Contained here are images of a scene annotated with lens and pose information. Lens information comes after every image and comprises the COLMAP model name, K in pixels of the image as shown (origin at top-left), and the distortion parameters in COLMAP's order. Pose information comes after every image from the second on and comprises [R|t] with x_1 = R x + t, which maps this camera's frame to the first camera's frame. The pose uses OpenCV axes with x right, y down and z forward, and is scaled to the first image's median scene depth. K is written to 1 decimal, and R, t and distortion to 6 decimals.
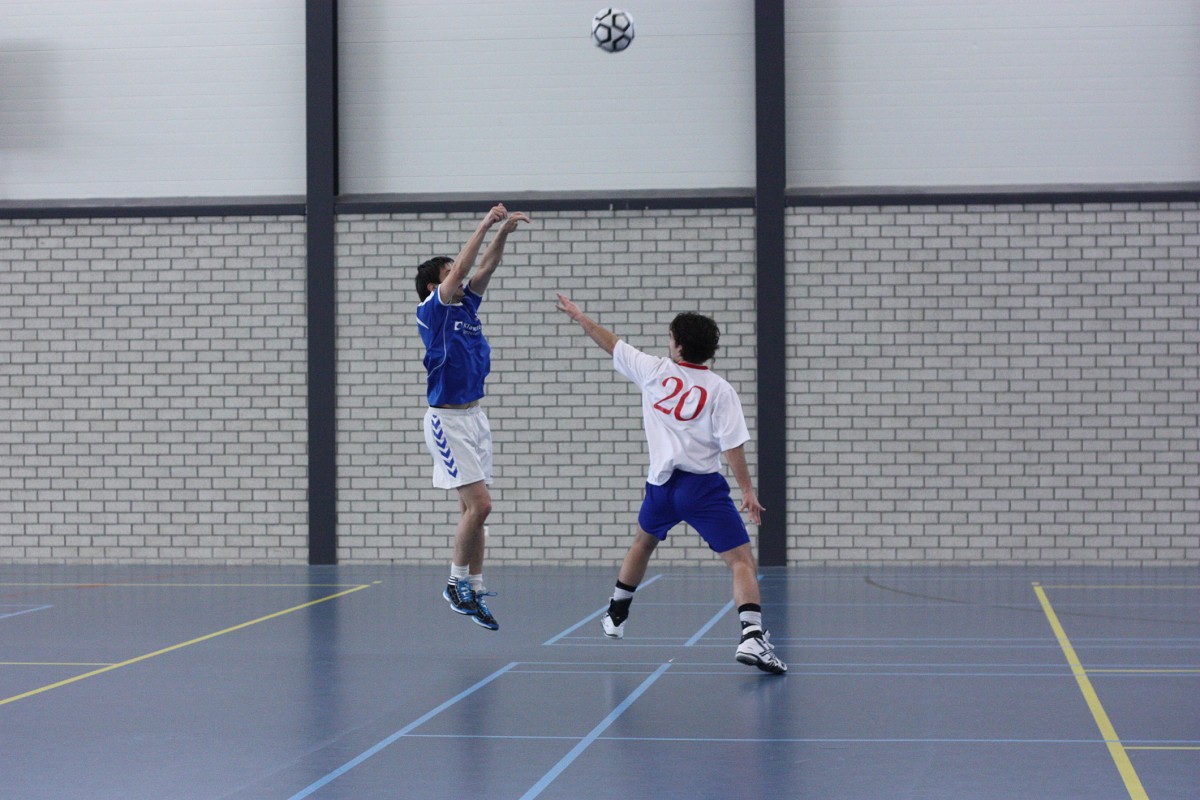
lens RADIAL K [[2882.7, 0, 595.1], [0, 2882.7, 404.7], [0, 0, 1]] dist [-0.093132, 0.000000]
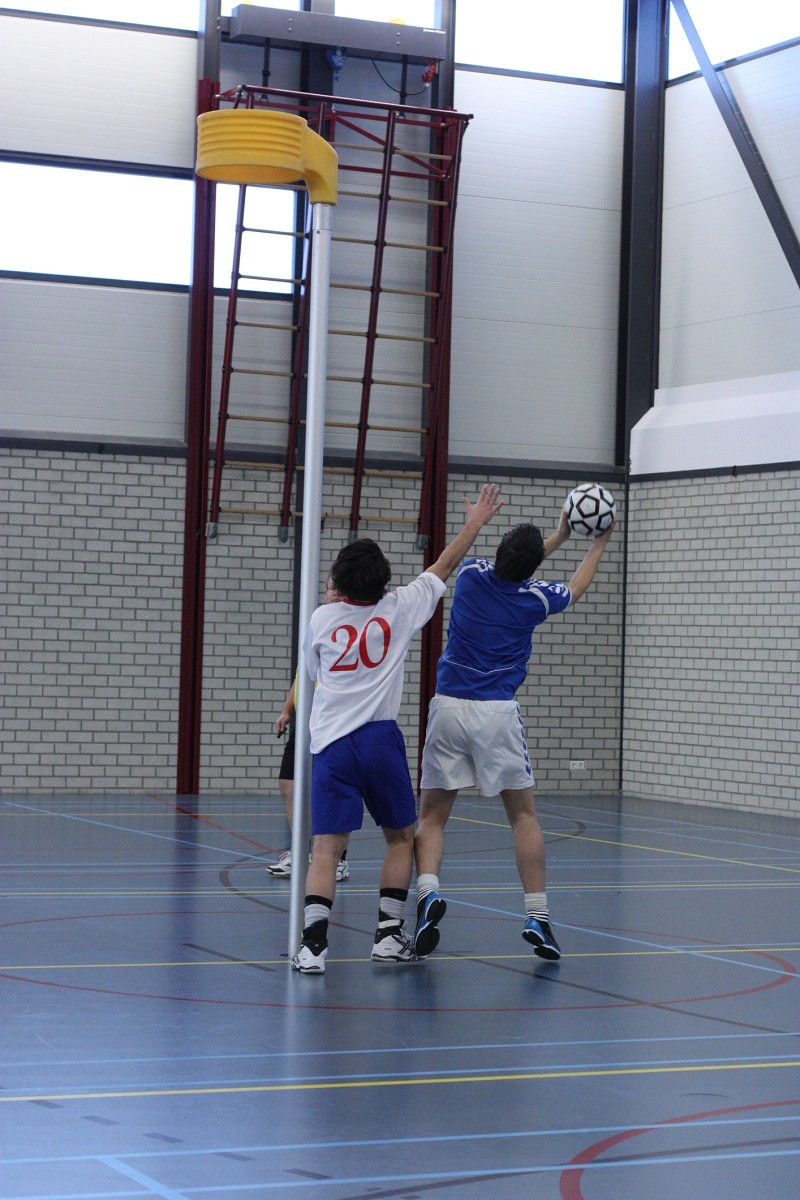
lens RADIAL K [[2882.7, 0, 430.9], [0, 2882.7, 622.8], [0, 0, 1]] dist [-0.093132, 0.000000]
pose [[0.835014, 0.033045, 0.549235, -0.369492], [-0.031504, 0.999429, -0.012234, 0.002203], [-0.549326, -0.007087, 0.835578, 0.048196]]
